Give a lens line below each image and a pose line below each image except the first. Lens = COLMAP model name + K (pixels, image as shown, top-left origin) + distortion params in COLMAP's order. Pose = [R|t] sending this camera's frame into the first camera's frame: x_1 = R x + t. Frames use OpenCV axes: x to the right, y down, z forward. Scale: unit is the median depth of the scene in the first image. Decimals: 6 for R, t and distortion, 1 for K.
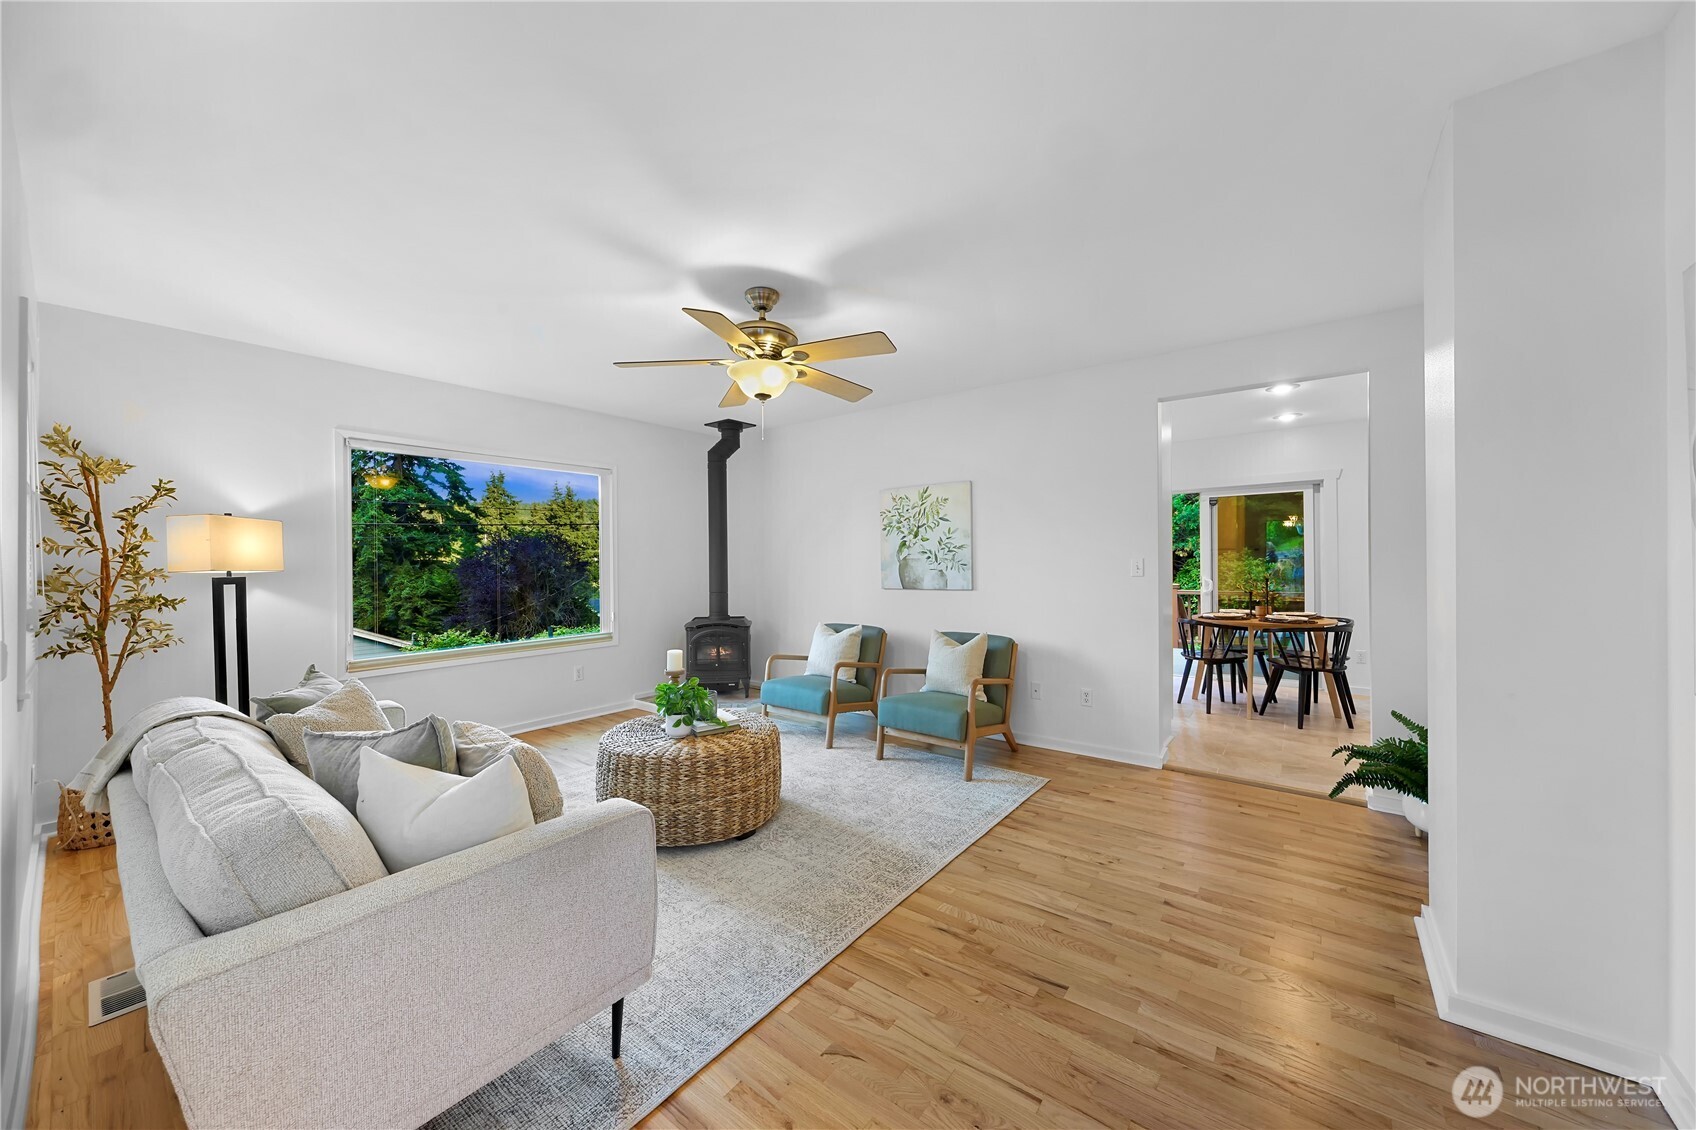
lens RADIAL K [[611.3, 0, 820.0], [0, 611.3, 564.5], [0, 0, 1]] dist [0.000646, -0.000369]
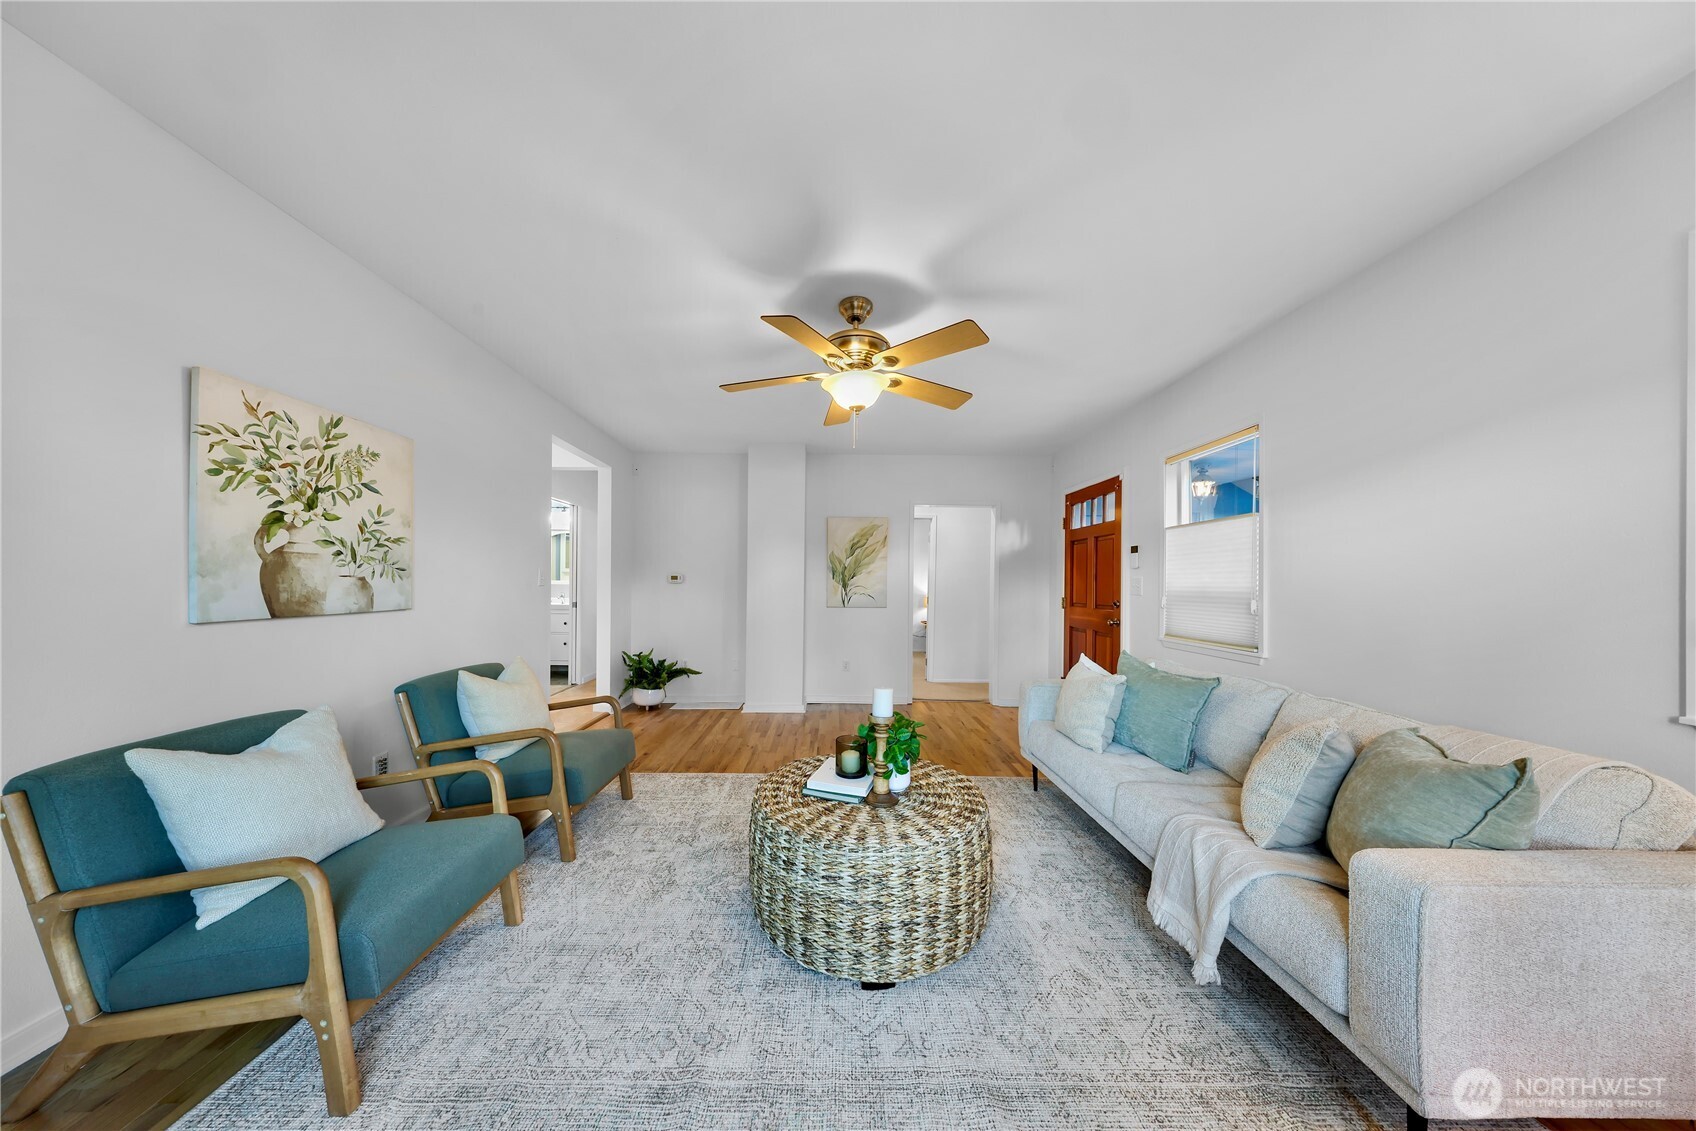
lens RADIAL K [[495.1, 0, 854.5], [0, 495.1, 584.8], [0, 0, 1]] dist [0.002157, 0.000117]
pose [[-0.675668, 0.003111, 0.737199, -0.440328], [0.000031, 0.999991, -0.004191, 0.017883], [-0.737206, -0.002809, -0.675662, 0.977412]]
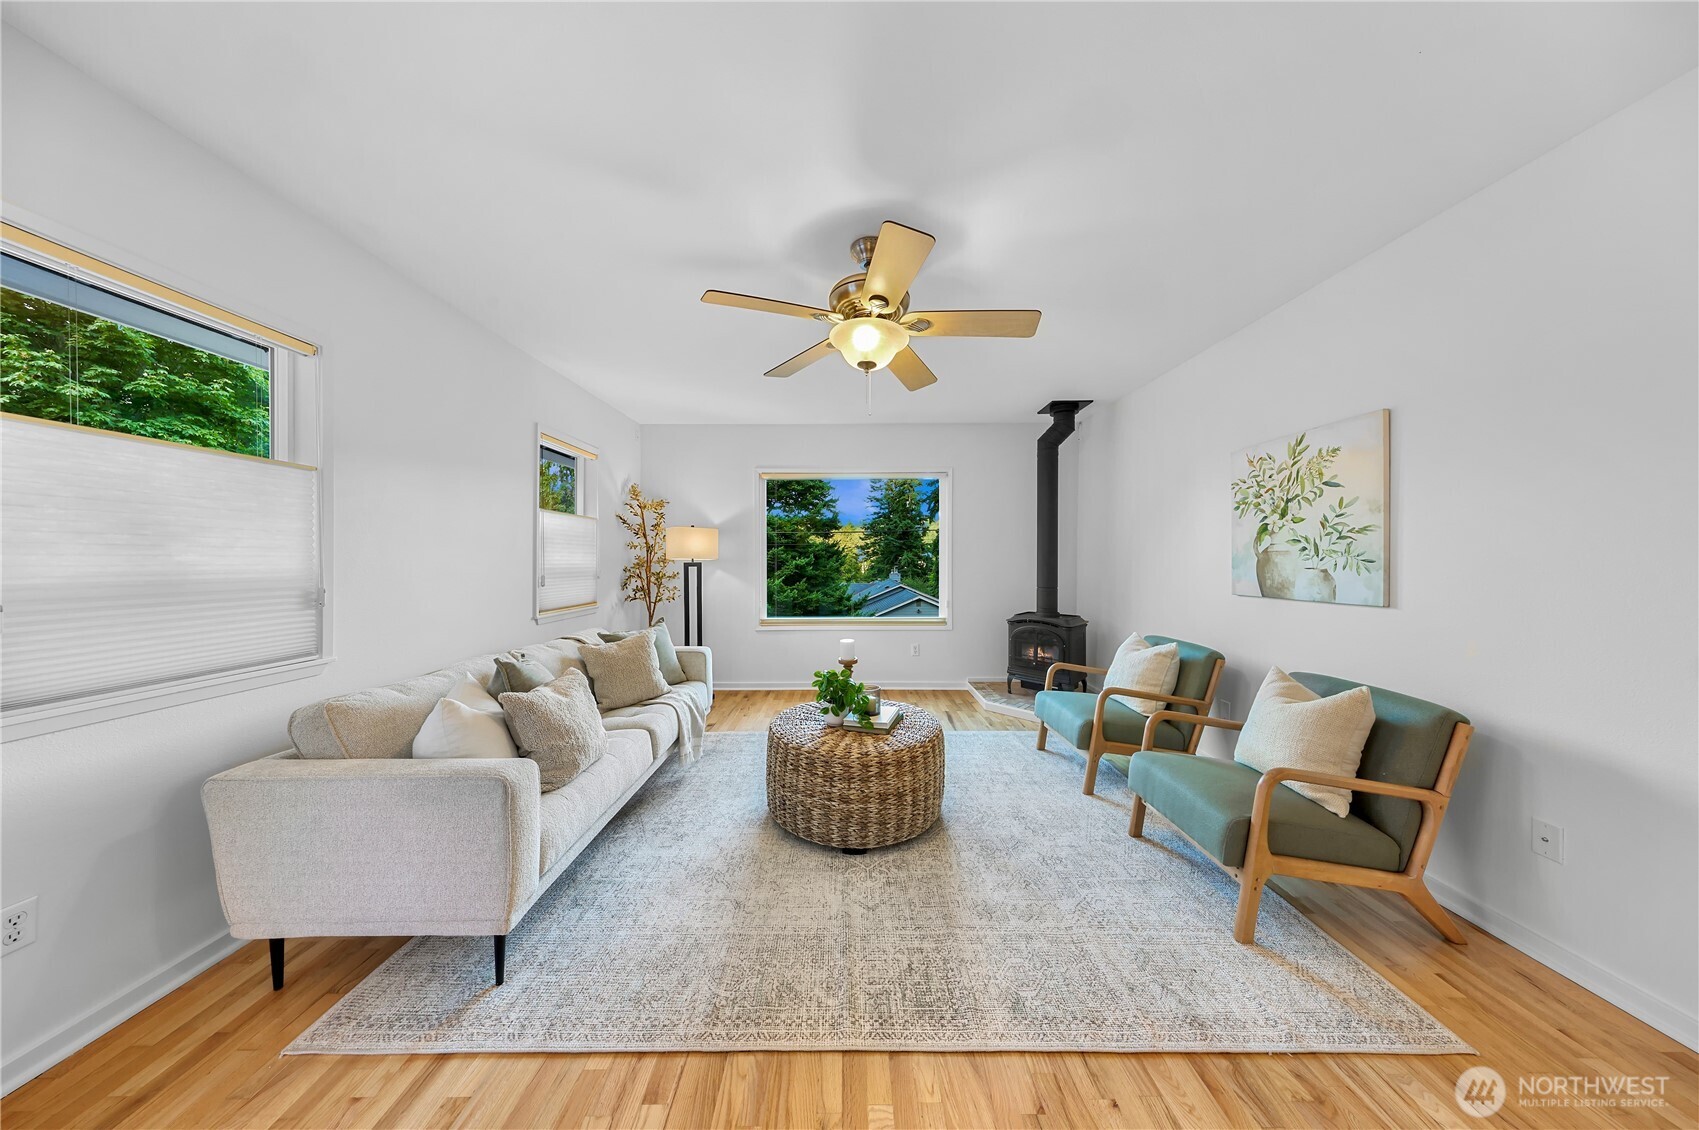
lens RADIAL K [[496.0, 0, 842.9], [0, 496.0, 563.8], [0, 0, 1]] dist [0.002157, 0.000117]
pose [[0.631673, 0.016916, -0.775051, 0.277818], [-0.008732, 0.999854, 0.014706, 0.000363], [0.775186, -0.002521, 0.631728, 0.326553]]
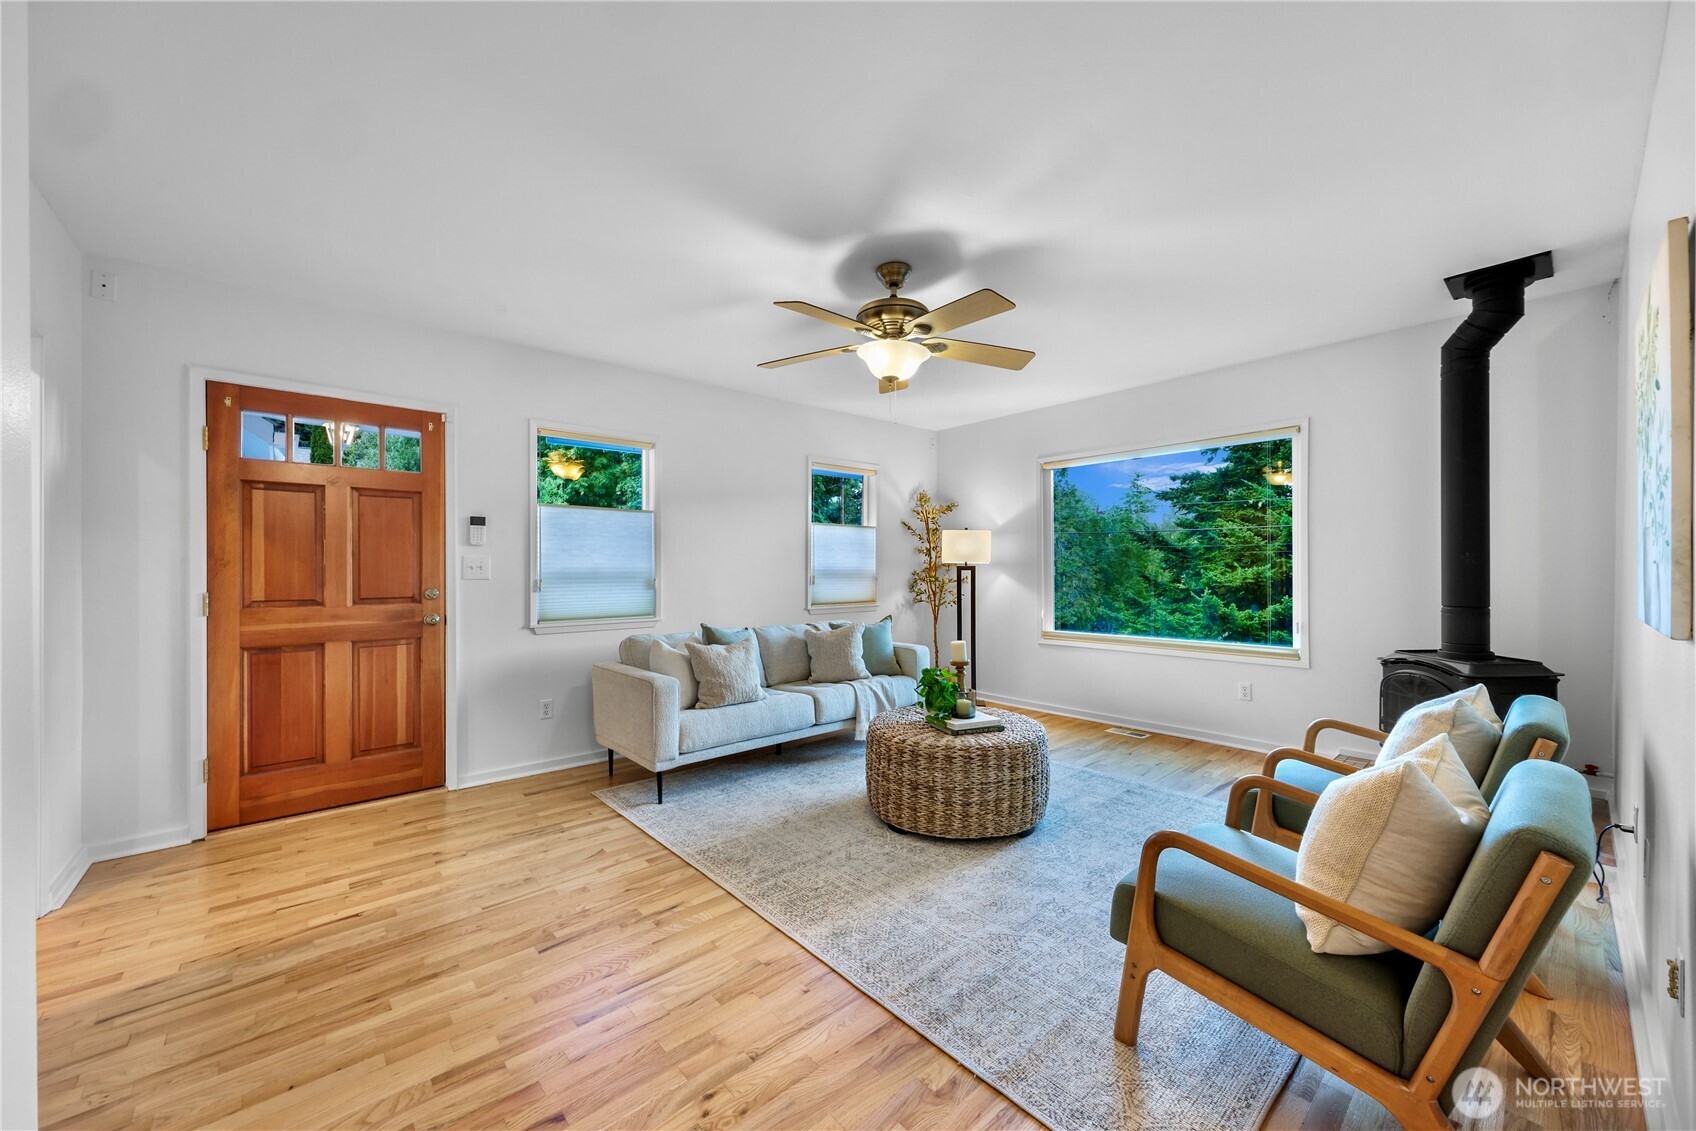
lens RADIAL K [[611.3, 0, 845.1], [0, 611.3, 569.1], [0, 0, 1]] dist [0.000646, -0.000369]
pose [[-0.147784, 0.012003, -0.988947, 0.546071], [0.001571, 0.999928, 0.011902, 0.006422], [0.989018, 0.000205, -0.147793, 0.671592]]
